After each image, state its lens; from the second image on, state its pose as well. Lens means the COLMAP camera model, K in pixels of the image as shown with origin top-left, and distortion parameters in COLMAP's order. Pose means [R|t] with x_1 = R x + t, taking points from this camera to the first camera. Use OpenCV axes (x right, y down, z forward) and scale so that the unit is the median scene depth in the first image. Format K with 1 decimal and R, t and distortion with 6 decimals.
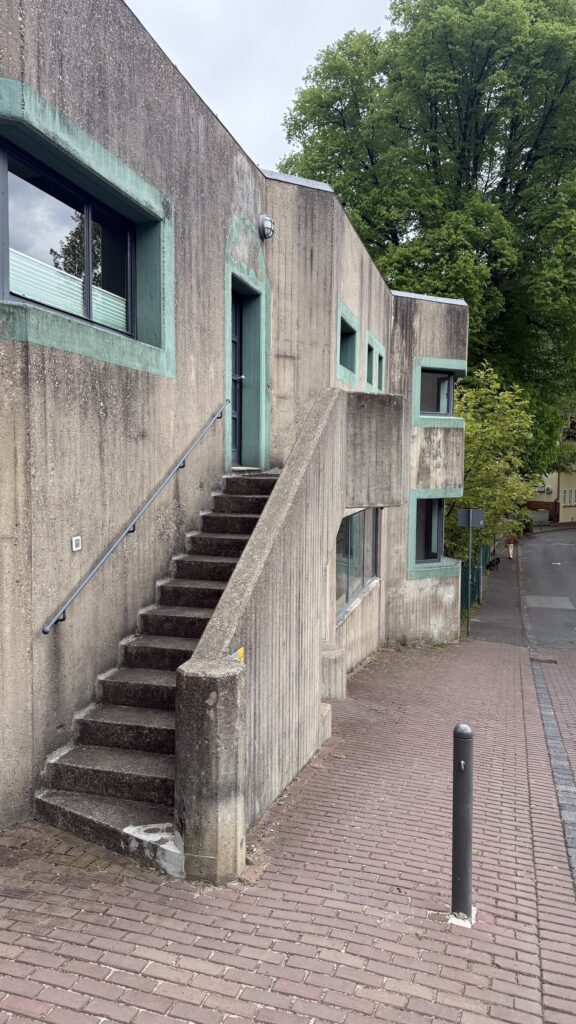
lens RADIAL K [[741.1, 0, 288.0], [0, 741.1, 512.0], [0, 0, 1]] dist [0.118956, -0.200879]
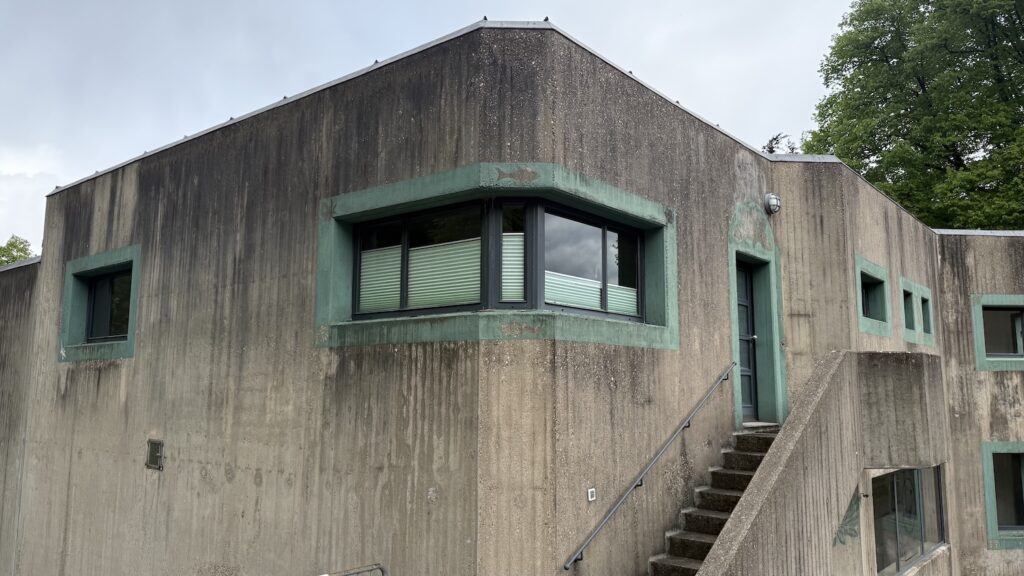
lens RADIAL K [[741.1, 0, 512.0], [0, 741.1, 288.0], [0, 0, 1]] dist [0.118956, -0.200879]
pose [[0.911508, -0.062551, -0.406497, 0.085104], [-0.026516, 0.977373, -0.209853, -0.020264], [0.410426, 0.202061, 0.889225, -0.156060]]
